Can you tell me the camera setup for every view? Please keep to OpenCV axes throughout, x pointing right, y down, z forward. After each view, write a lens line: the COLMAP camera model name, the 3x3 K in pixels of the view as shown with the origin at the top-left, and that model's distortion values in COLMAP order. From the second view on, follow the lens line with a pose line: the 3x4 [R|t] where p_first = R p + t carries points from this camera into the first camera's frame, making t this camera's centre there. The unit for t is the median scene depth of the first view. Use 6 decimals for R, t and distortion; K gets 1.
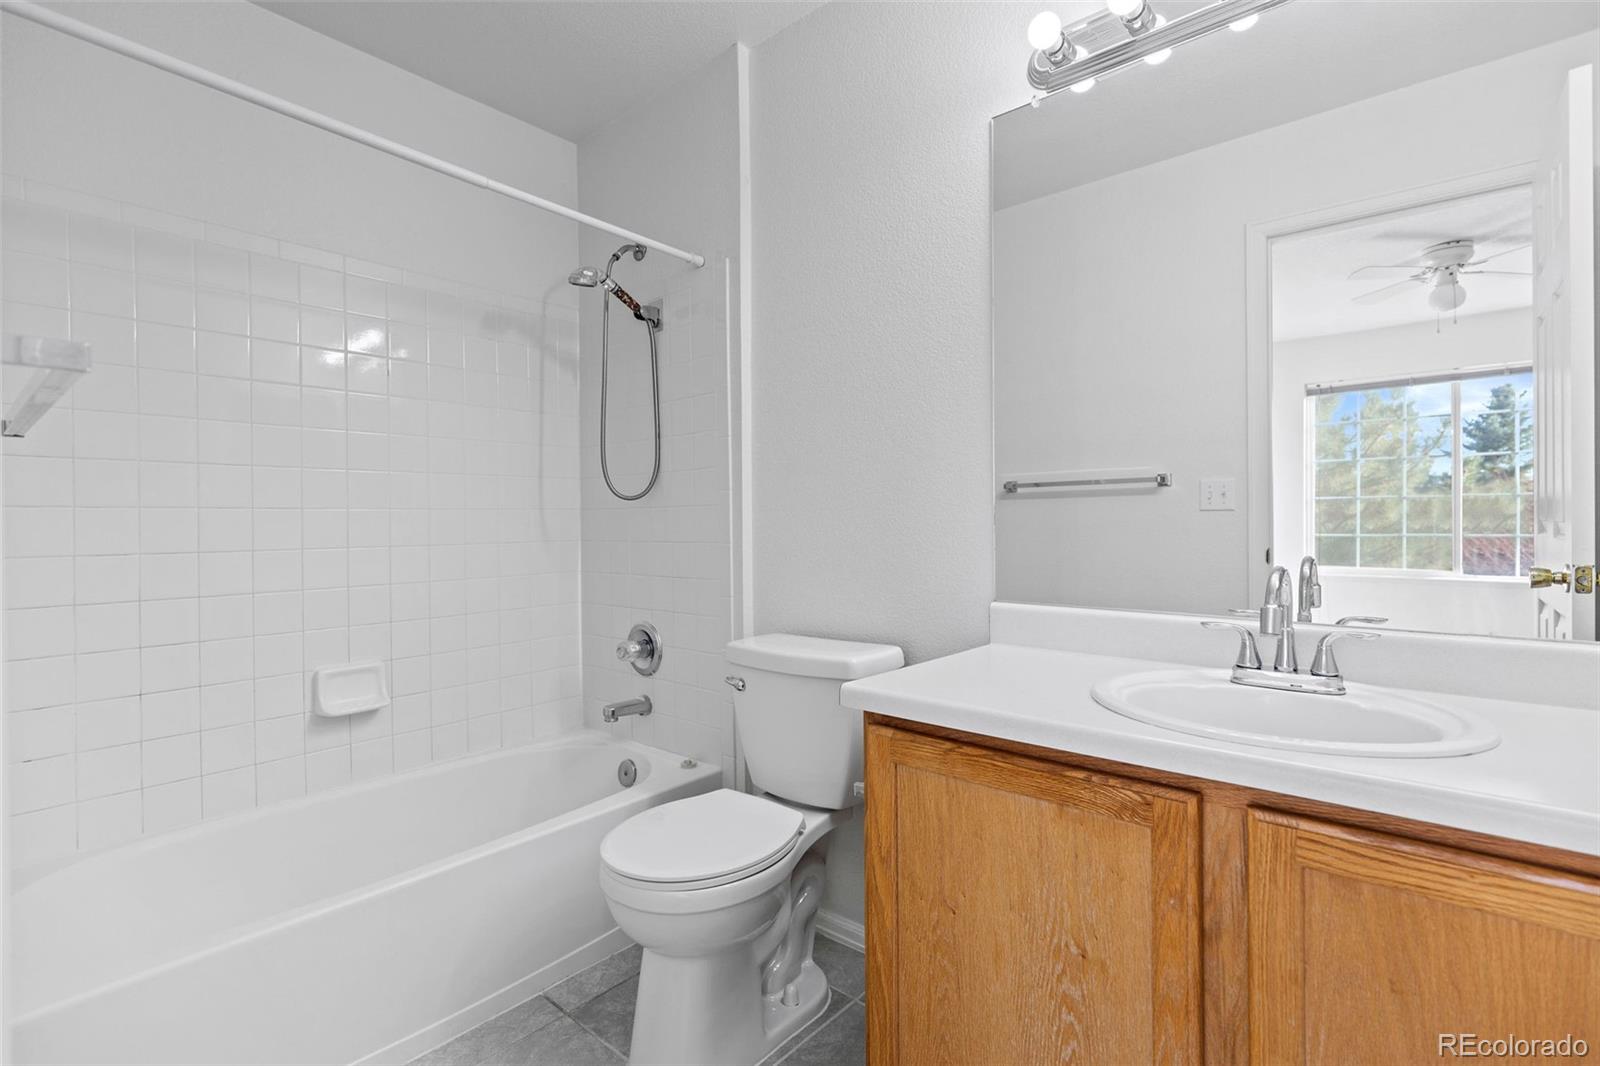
lens RADIAL K [[732.6, 0, 804.7], [0, 732.6, 523.7], [0, 0, 1]] dist [0.013803, -0.000827]
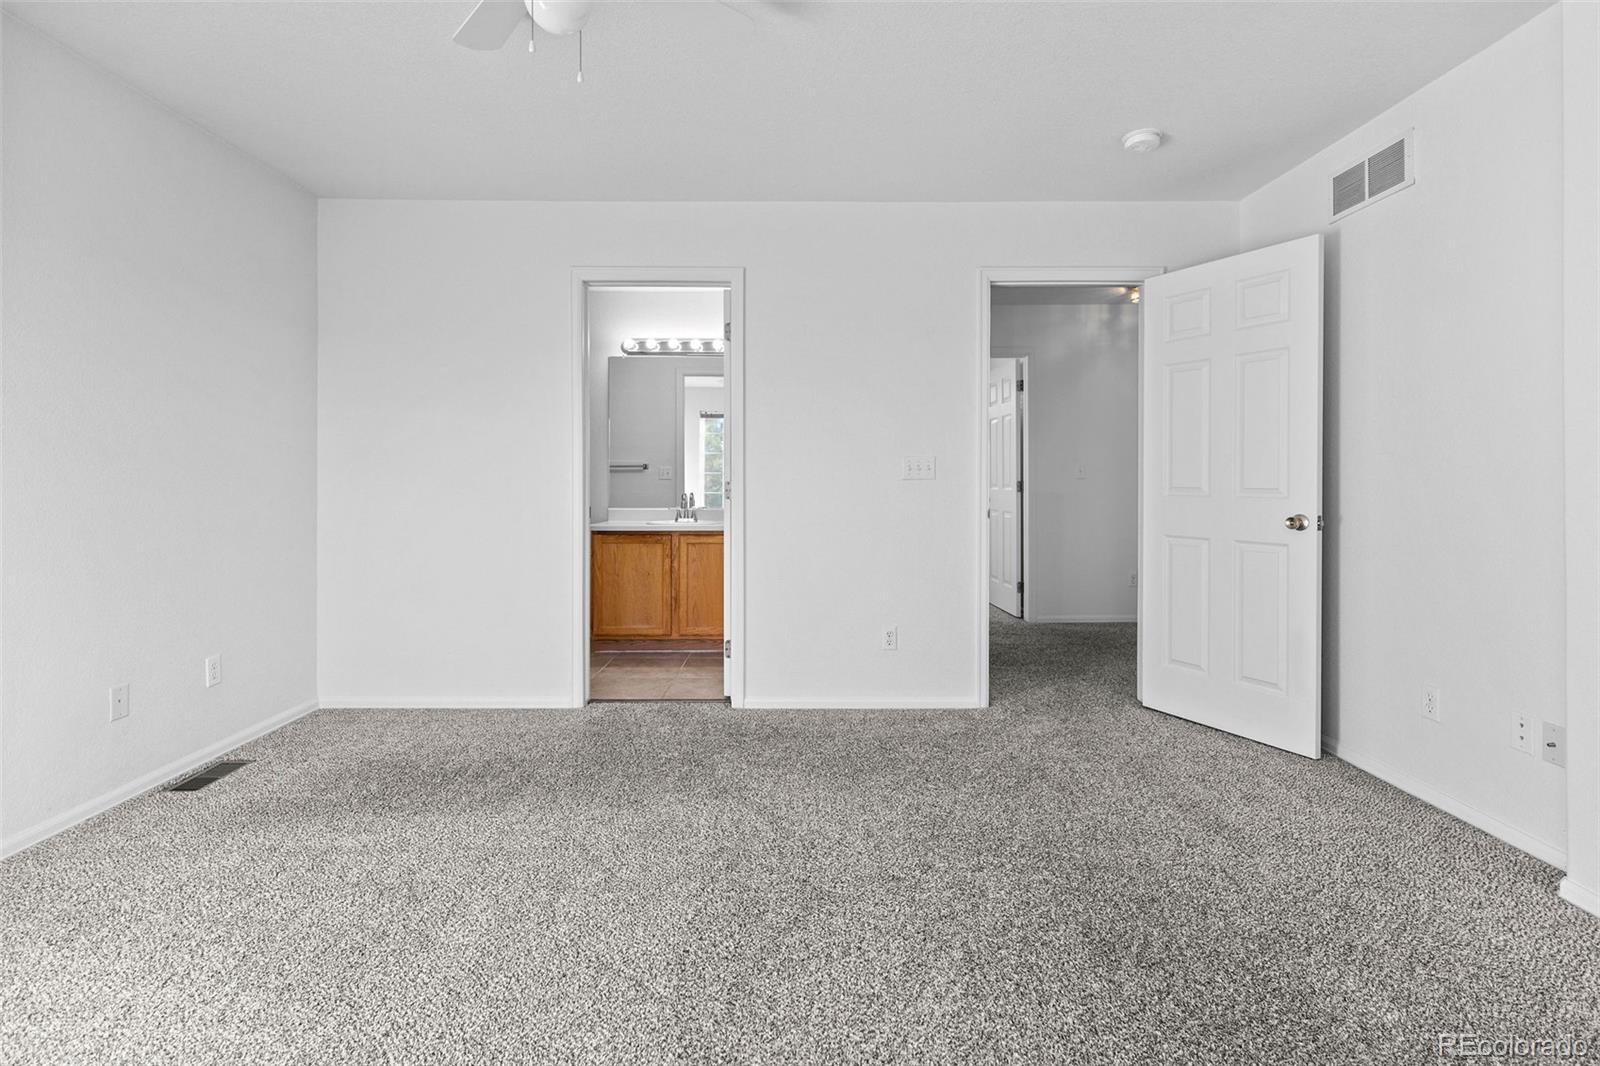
lens RADIAL K [[732.6, 0, 807.1], [0, 732.6, 492.0], [0, 0, 1]] dist [0.013803, -0.000827]
pose [[0.744344, 0.006421, 0.667766, -1.640808], [-0.010943, 0.999937, 0.002583, 0.029146], [-0.667707, -0.009230, 0.744367, -2.593032]]
